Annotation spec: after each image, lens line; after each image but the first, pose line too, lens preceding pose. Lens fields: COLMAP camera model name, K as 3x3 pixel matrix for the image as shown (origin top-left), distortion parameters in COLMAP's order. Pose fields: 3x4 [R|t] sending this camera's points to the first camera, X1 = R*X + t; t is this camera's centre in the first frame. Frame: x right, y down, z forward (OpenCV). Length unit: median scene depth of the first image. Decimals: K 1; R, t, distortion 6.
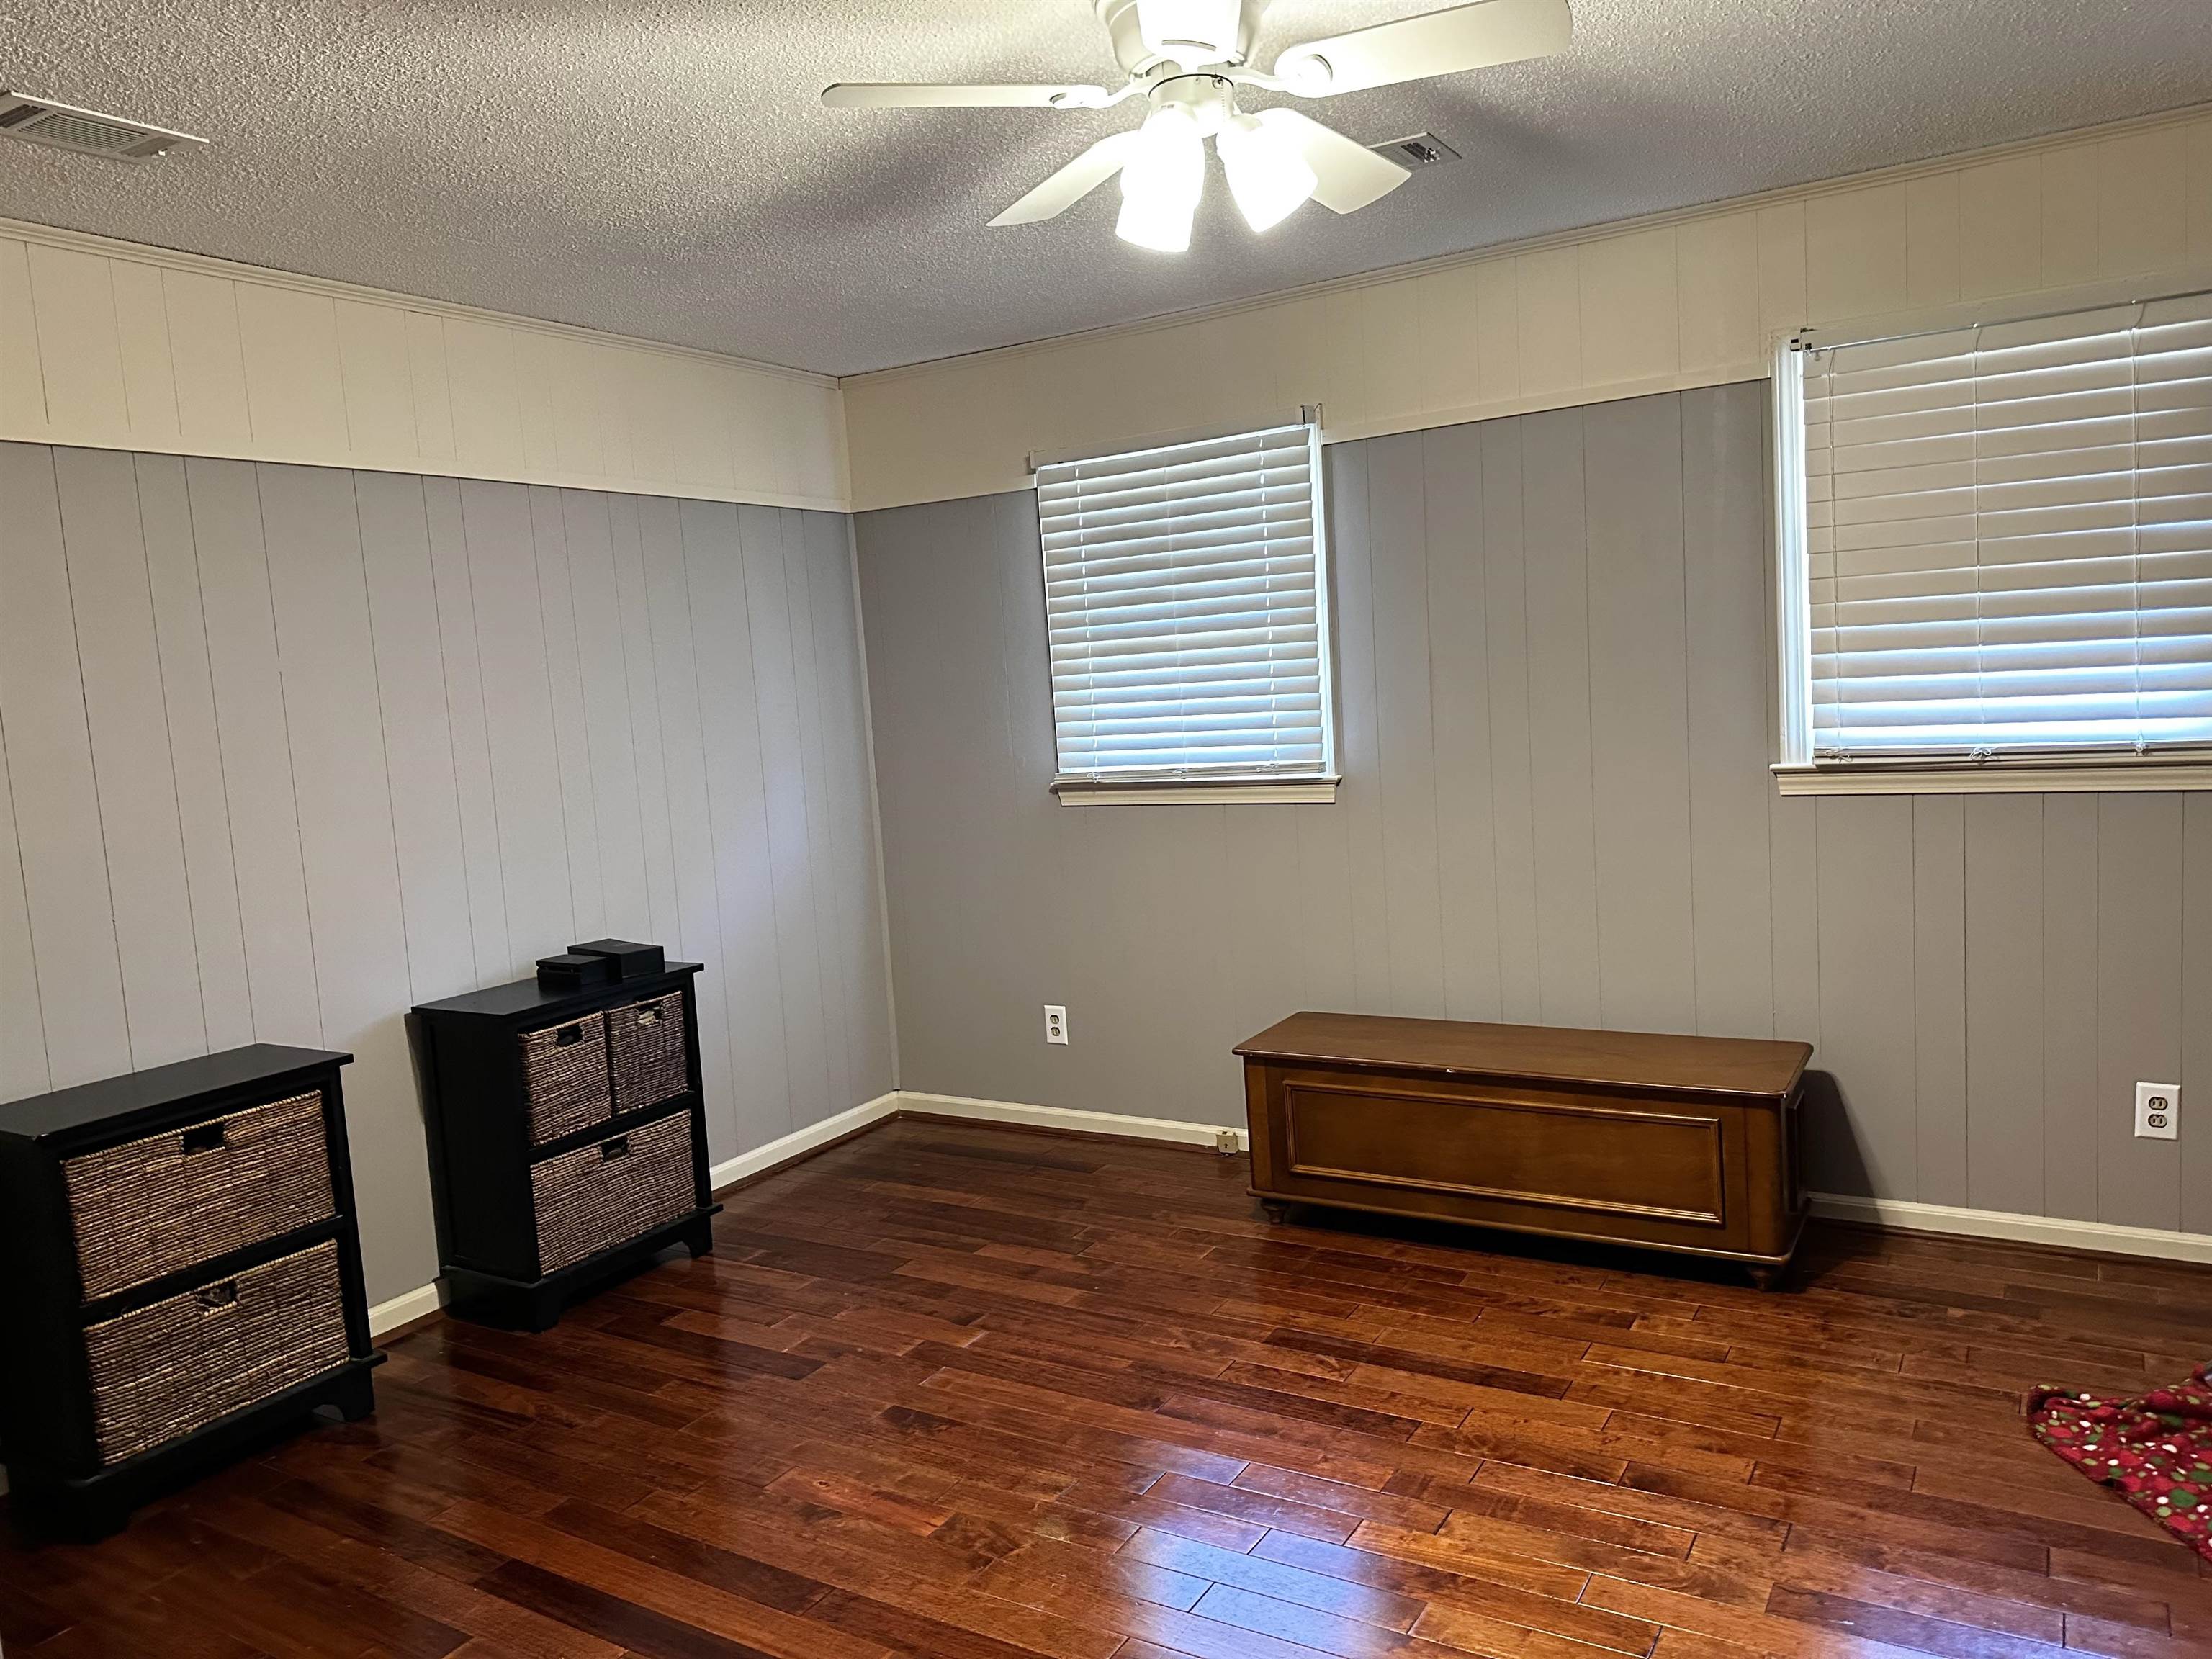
lens RADIAL K [[1546.2, 0, 1093.7], [0, 1546.2, 839.6], [0, 0, 1]] dist [0.000487, -0.022458]
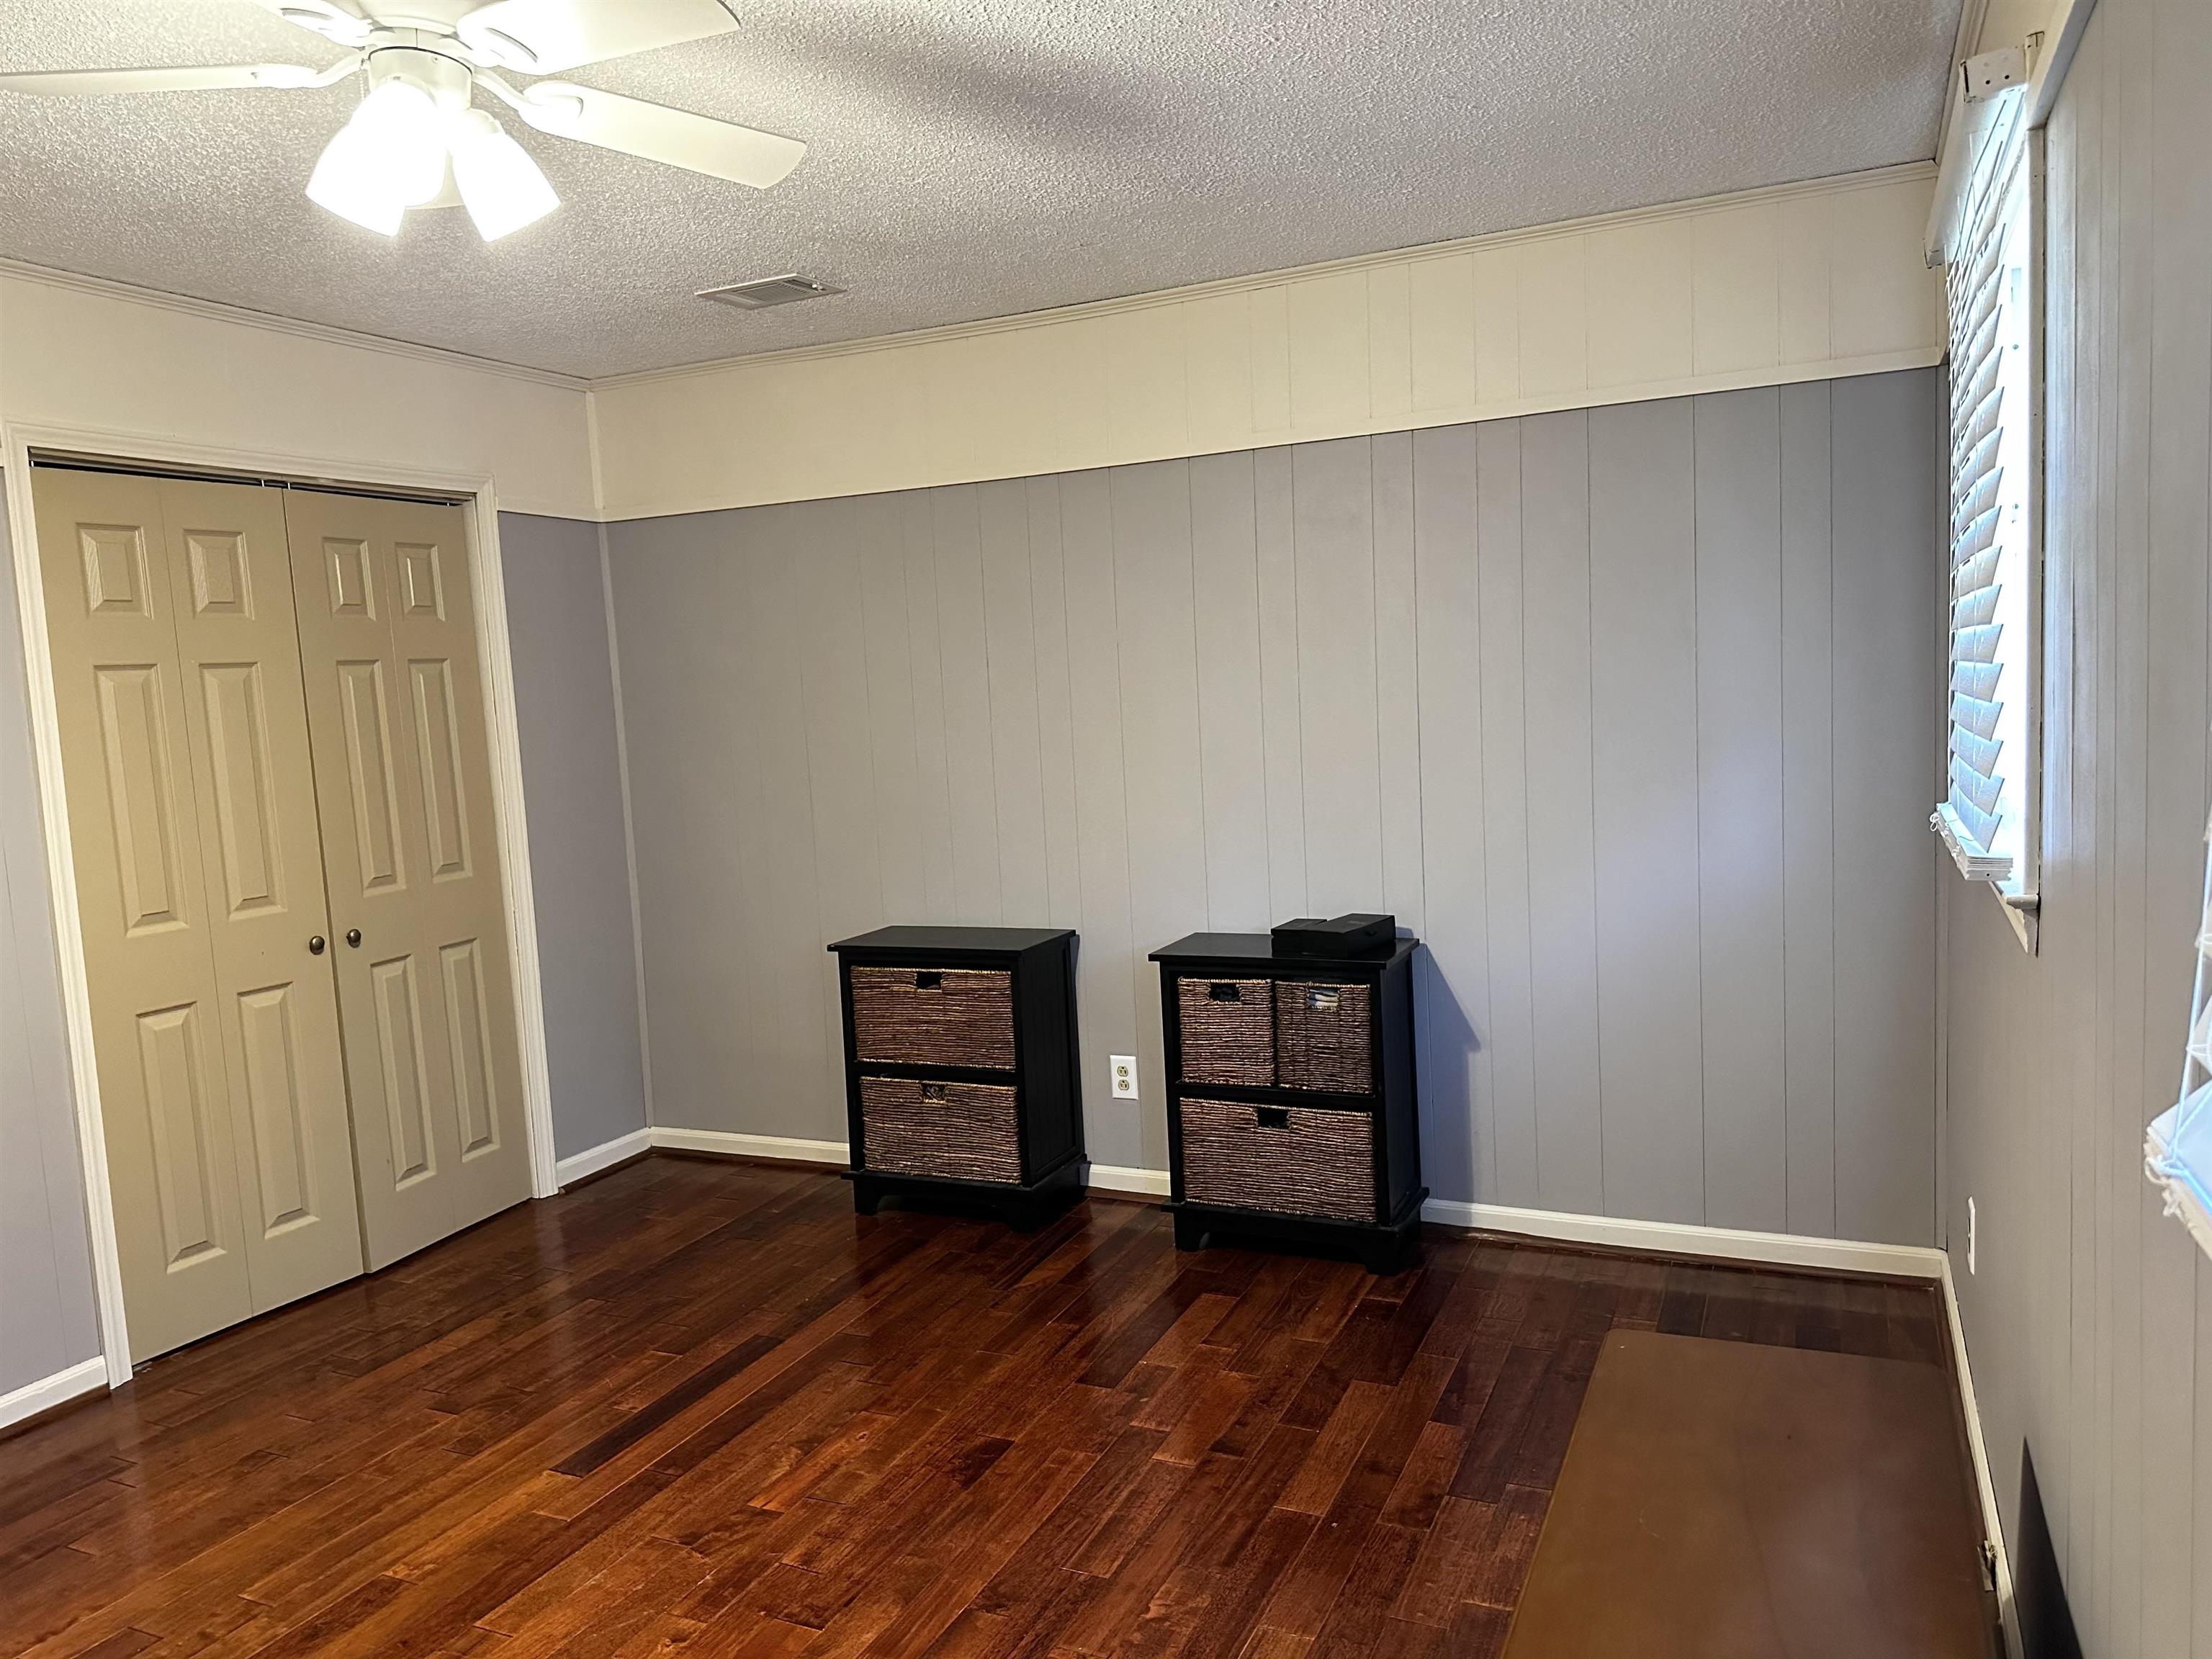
lens RADIAL K [[1546.2, 0, 1096.6], [0, 1546.2, 817.1], [0, 0, 1]] dist [0.000487, -0.022458]
pose [[0.117085, 0.151813, -0.981450, 0.636349], [-0.058005, 0.987605, 0.145846, -0.132129], [0.991427, 0.039853, 0.124439, 0.775770]]
